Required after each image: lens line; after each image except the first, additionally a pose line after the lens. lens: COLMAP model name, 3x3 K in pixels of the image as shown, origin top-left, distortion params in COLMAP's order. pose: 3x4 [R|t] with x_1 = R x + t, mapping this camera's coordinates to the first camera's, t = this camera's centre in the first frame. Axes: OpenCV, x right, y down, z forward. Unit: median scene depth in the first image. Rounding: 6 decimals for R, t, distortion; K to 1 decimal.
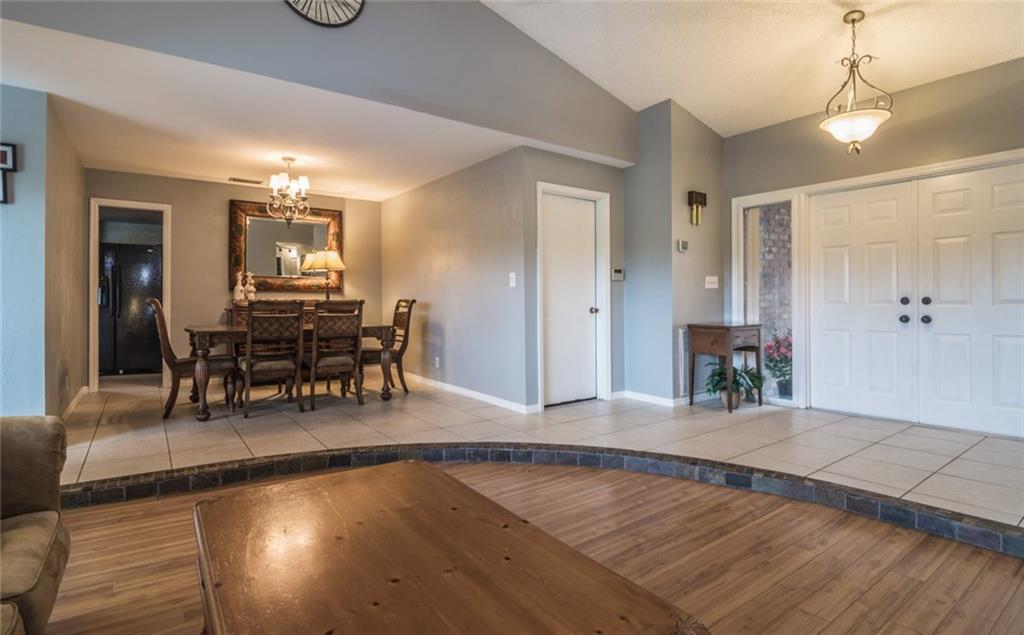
lens RADIAL K [[522.0, 0, 517.5], [0, 522.0, 301.7], [0, 0, 1]] dist [-0.002296, -0.001288]
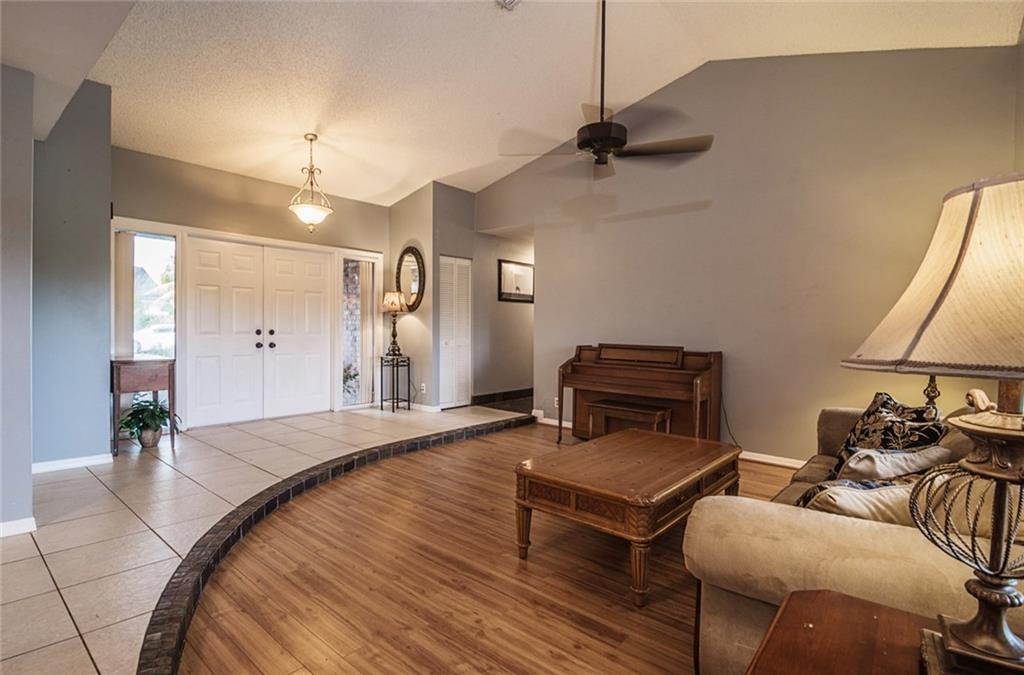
lens RADIAL K [[502.8, 0, 508.5], [0, 502.8, 339.2], [0, 0, 1]] dist [-0.008395, -0.005607]
pose [[-0.232752, -0.028061, 0.972131, -0.583033], [-0.011697, 0.999592, 0.026053, -0.021289], [-0.972466, -0.005307, -0.232985, 0.545376]]
